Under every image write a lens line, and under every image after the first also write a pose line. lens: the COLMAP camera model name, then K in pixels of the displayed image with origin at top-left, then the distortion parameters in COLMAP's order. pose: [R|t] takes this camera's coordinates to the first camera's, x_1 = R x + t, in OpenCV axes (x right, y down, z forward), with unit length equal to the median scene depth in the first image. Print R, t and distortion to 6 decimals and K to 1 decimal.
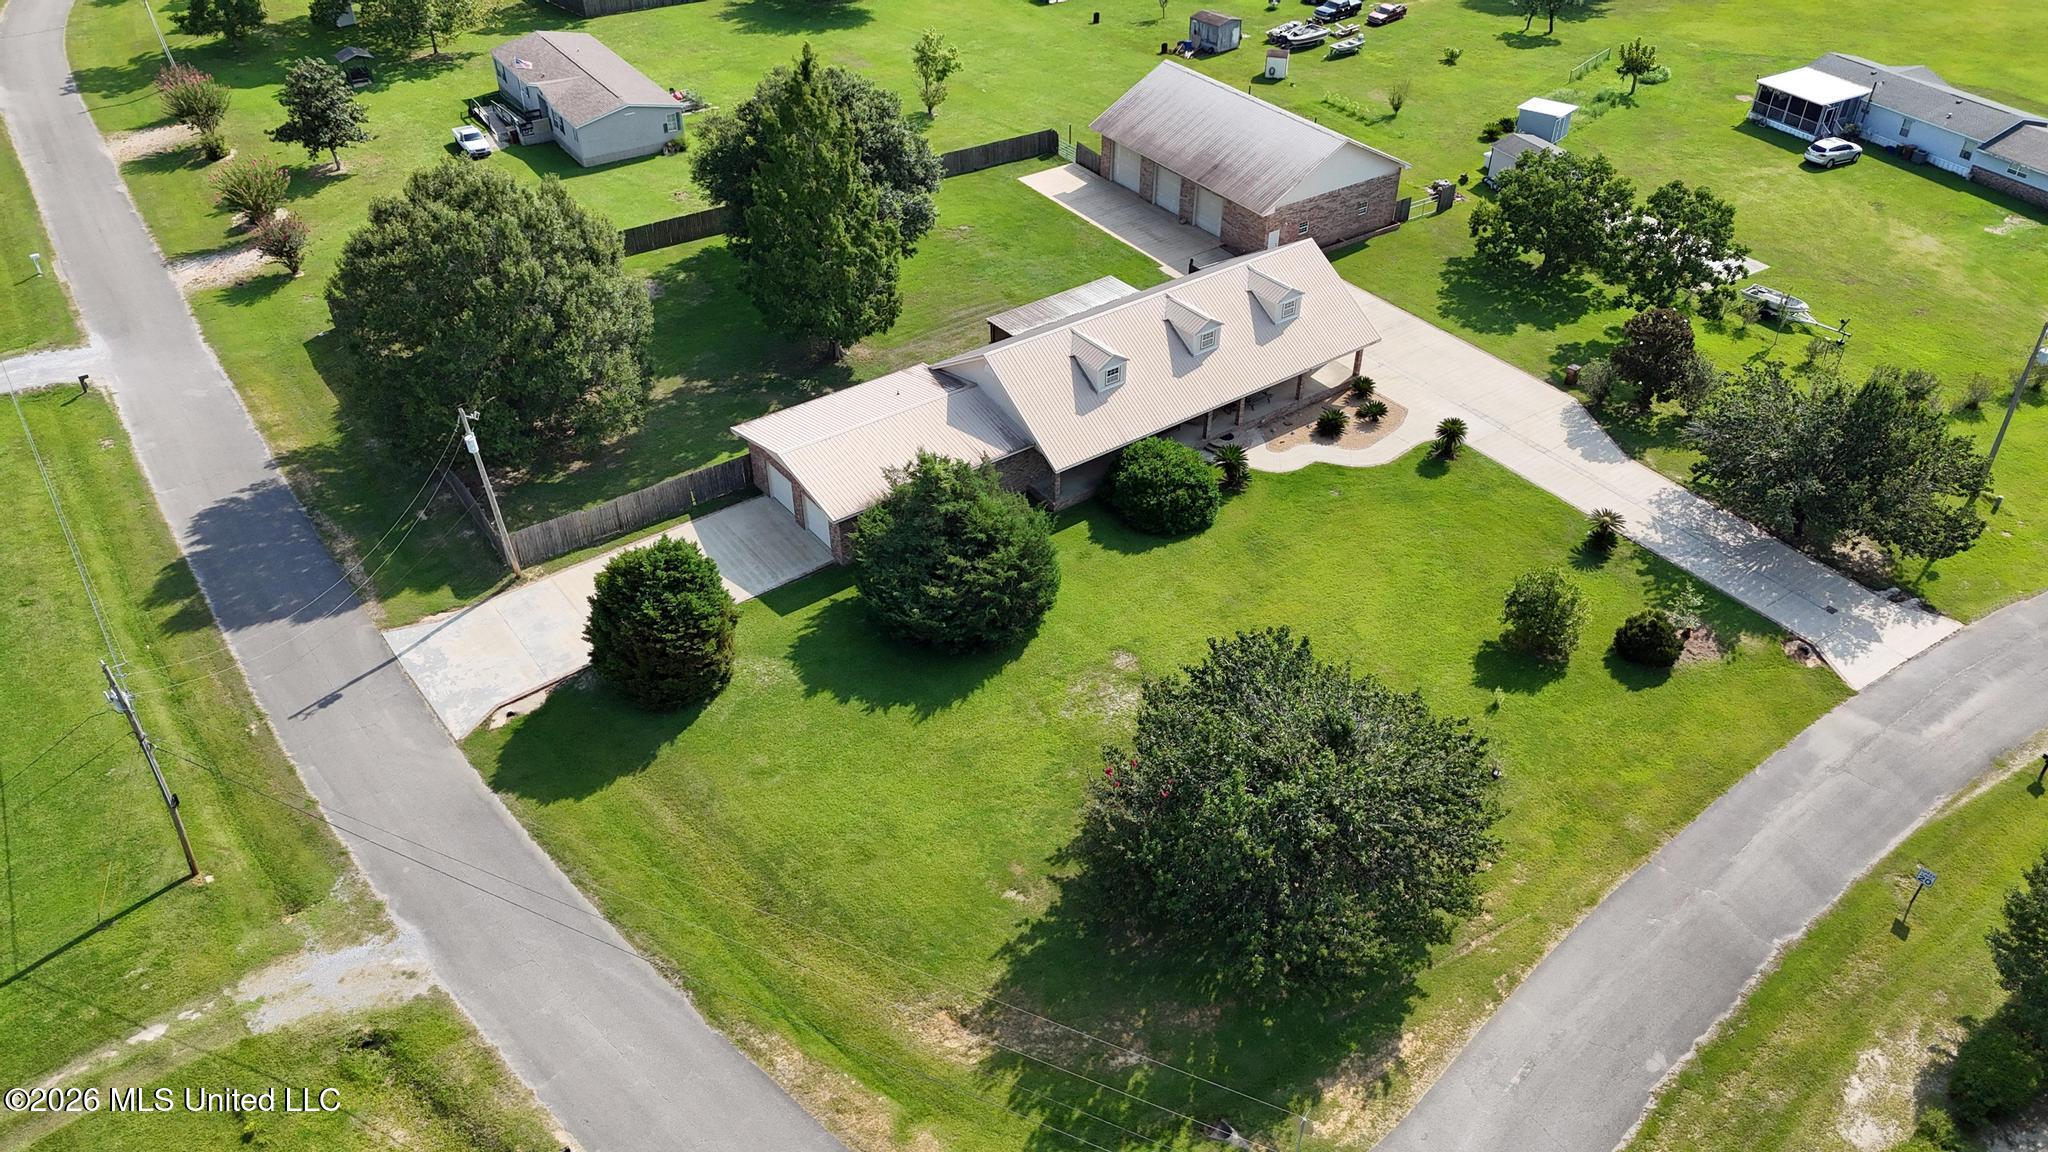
lens RADIAL K [[1506.6, 0, 1025.3], [0, 1506.6, 581.5], [0, 0, 1]] dist [0.055441, -0.041549]
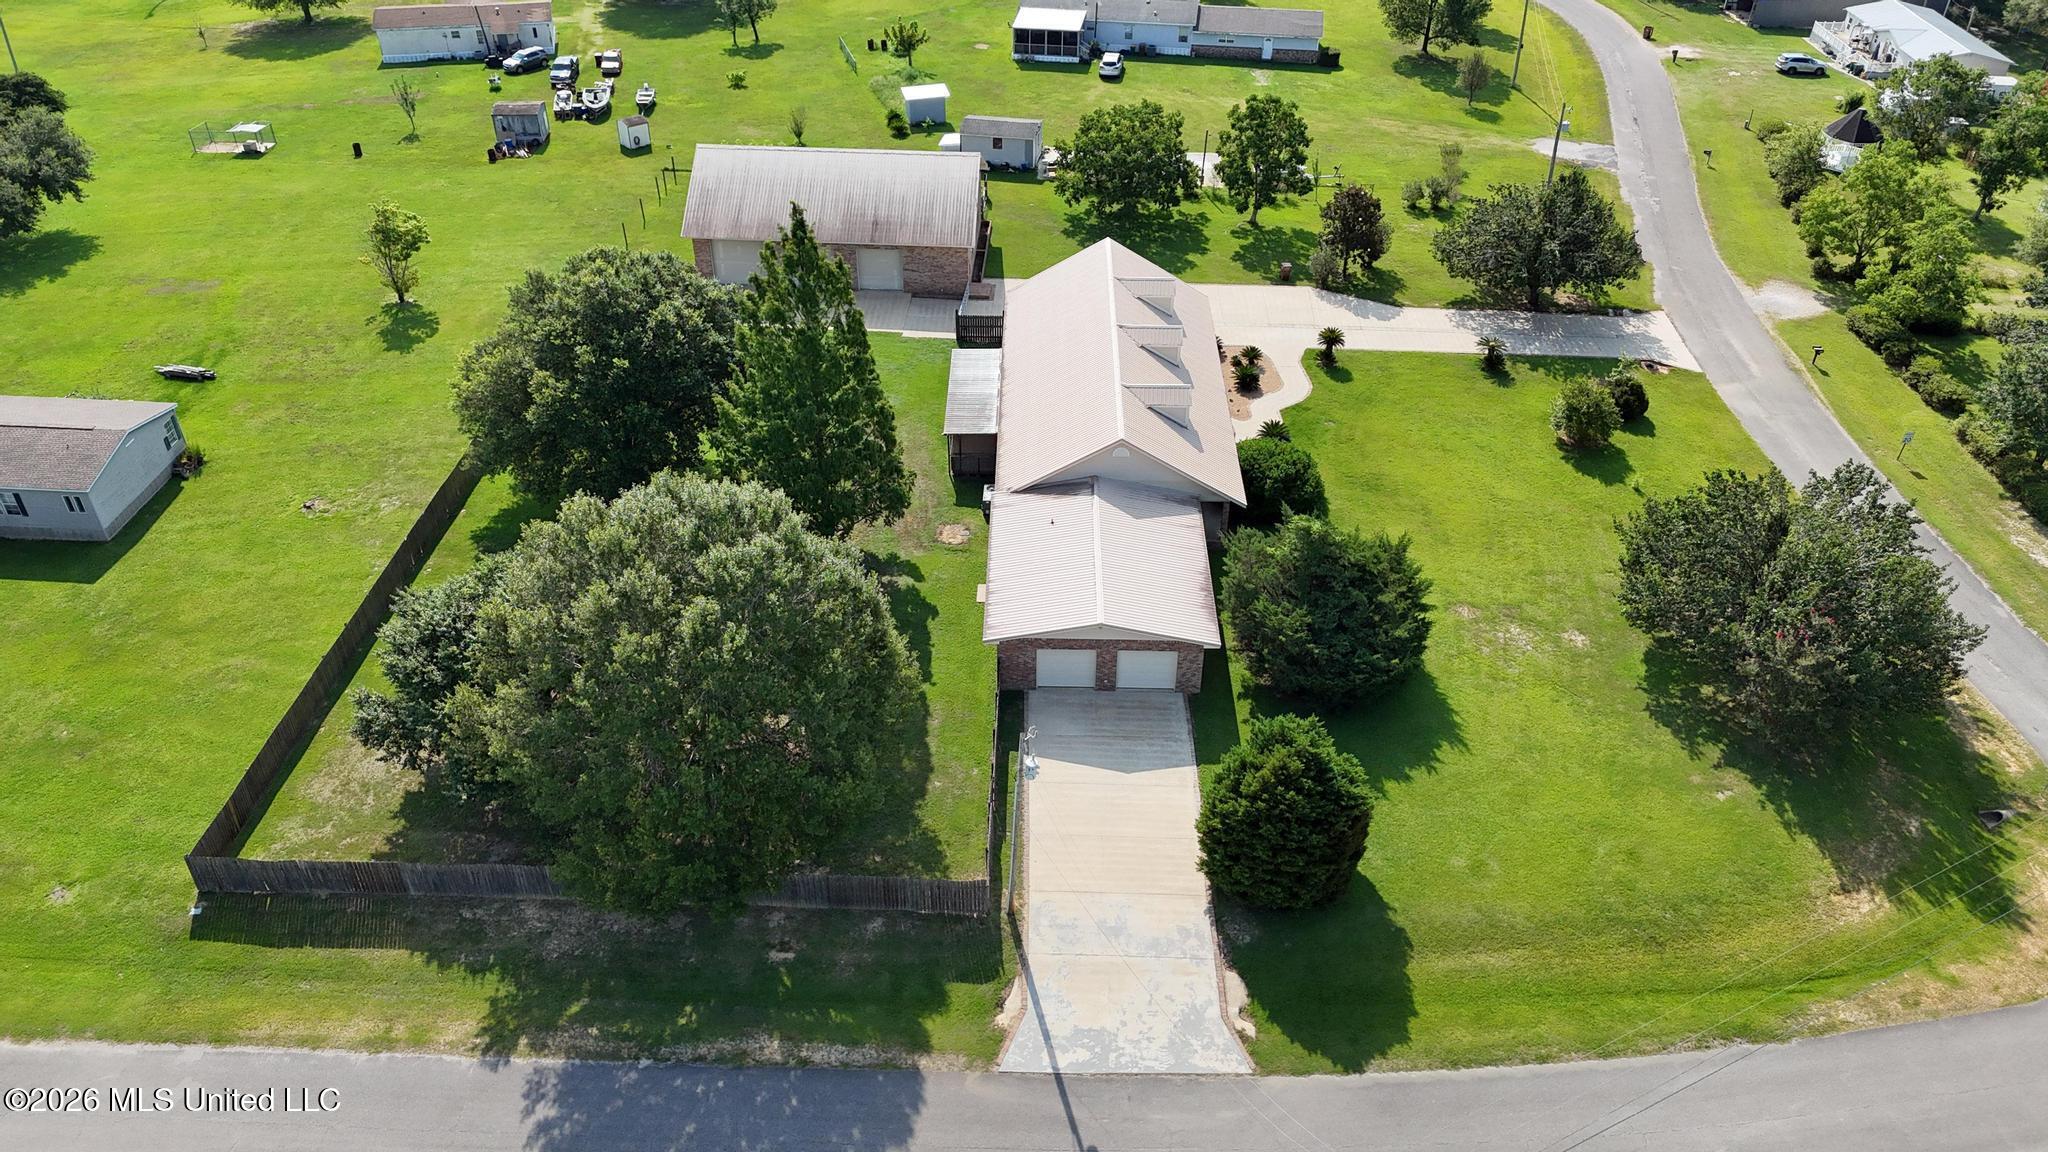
lens RADIAL K [[1506.6, 0, 1025.6], [0, 1506.6, 571.2], [0, 0, 1]] dist [0.055441, -0.041549]
pose [[0.603087, -0.468048, 0.645924, -0.700376], [0.475390, 0.861137, 0.180133, -0.273346], [-0.640539, 0.198430, 0.741845, 0.350770]]
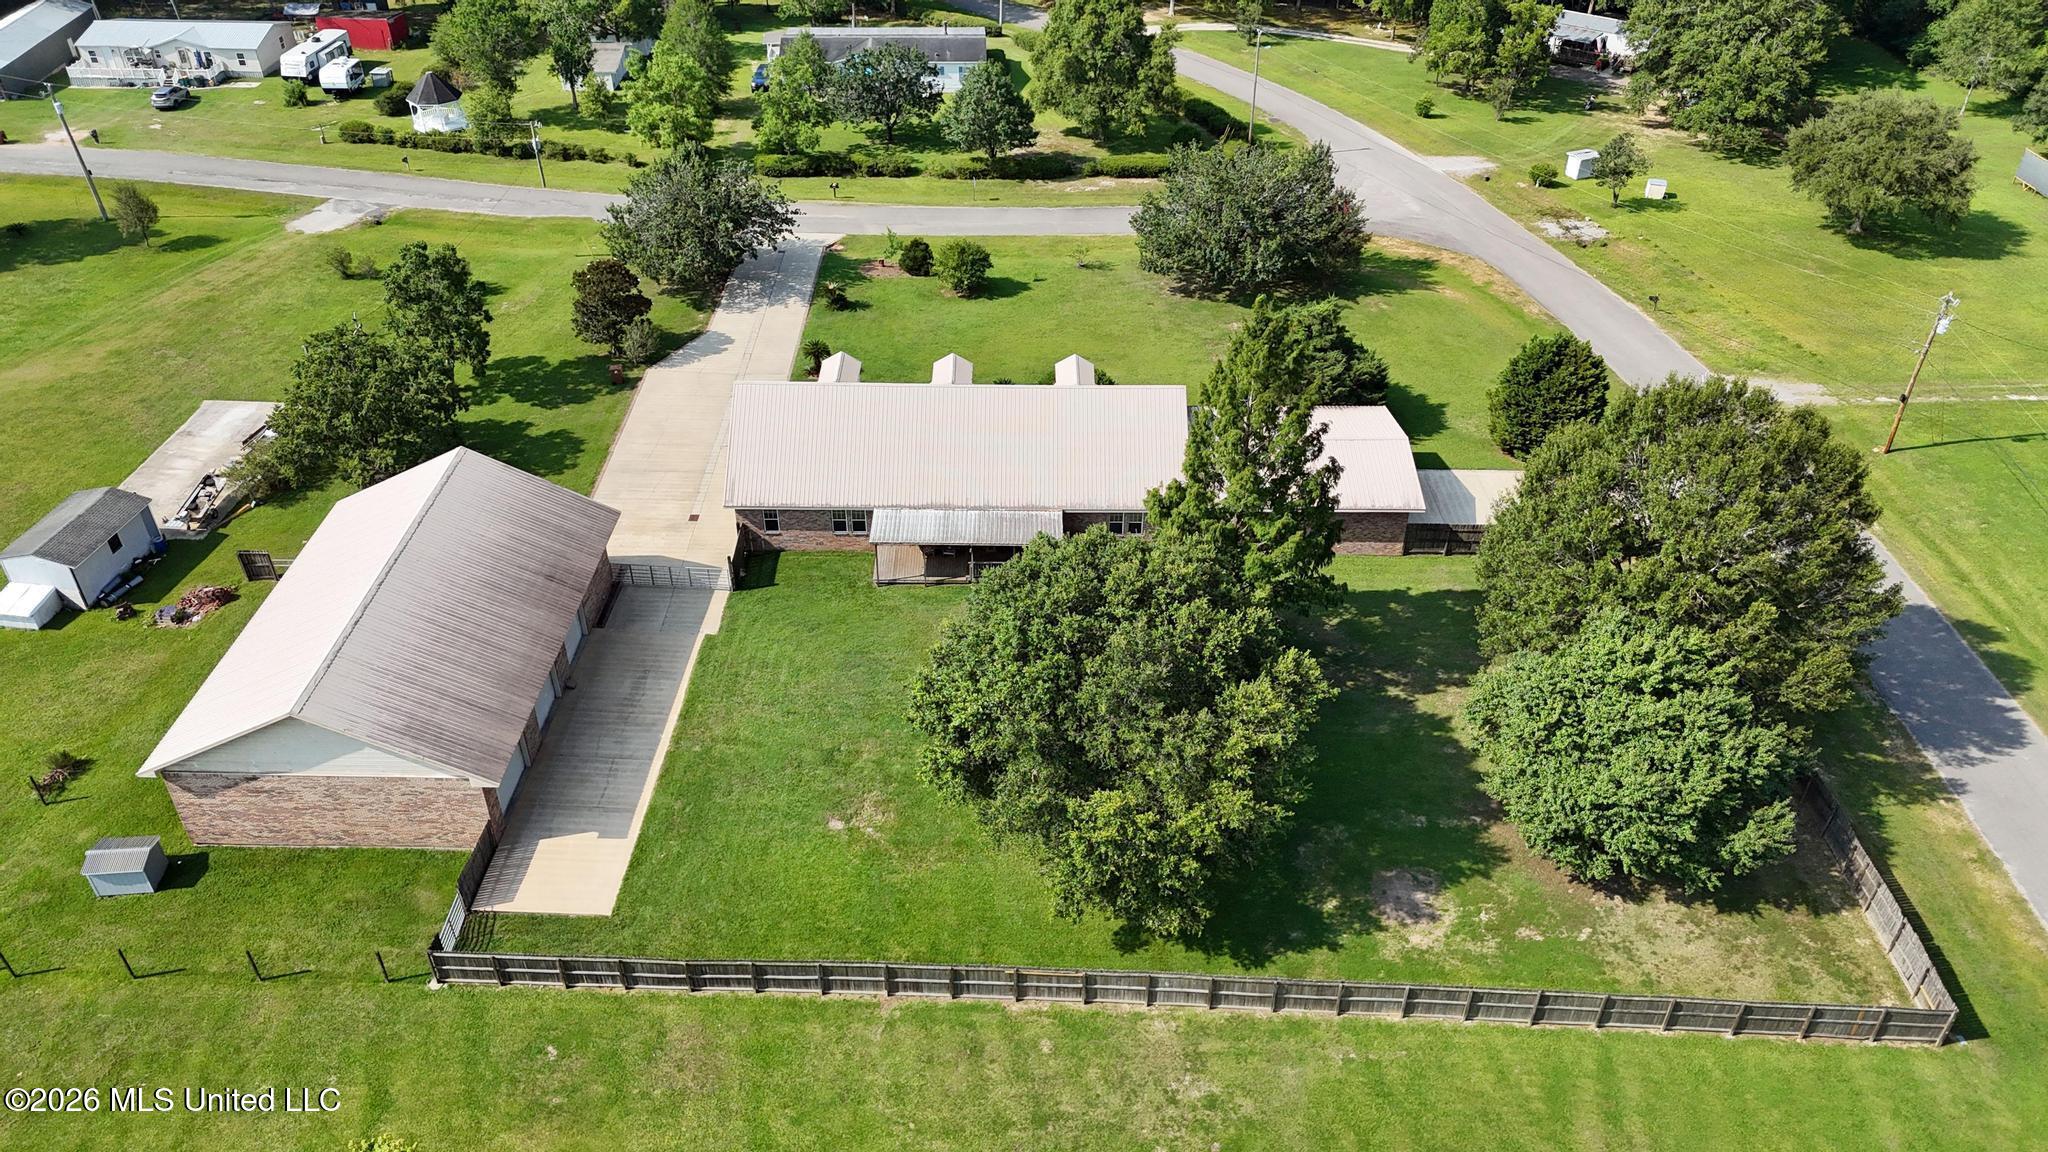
lens RADIAL K [[1506.6, 0, 1024.3], [0, 1506.6, 579.1], [0, 0, 1]] dist [0.055441, -0.041549]
pose [[-0.806991, -0.353838, 0.472826, -0.456260], [0.347070, 0.363627, 0.864476, -0.998776], [-0.477816, 0.861728, -0.170637, 1.314425]]
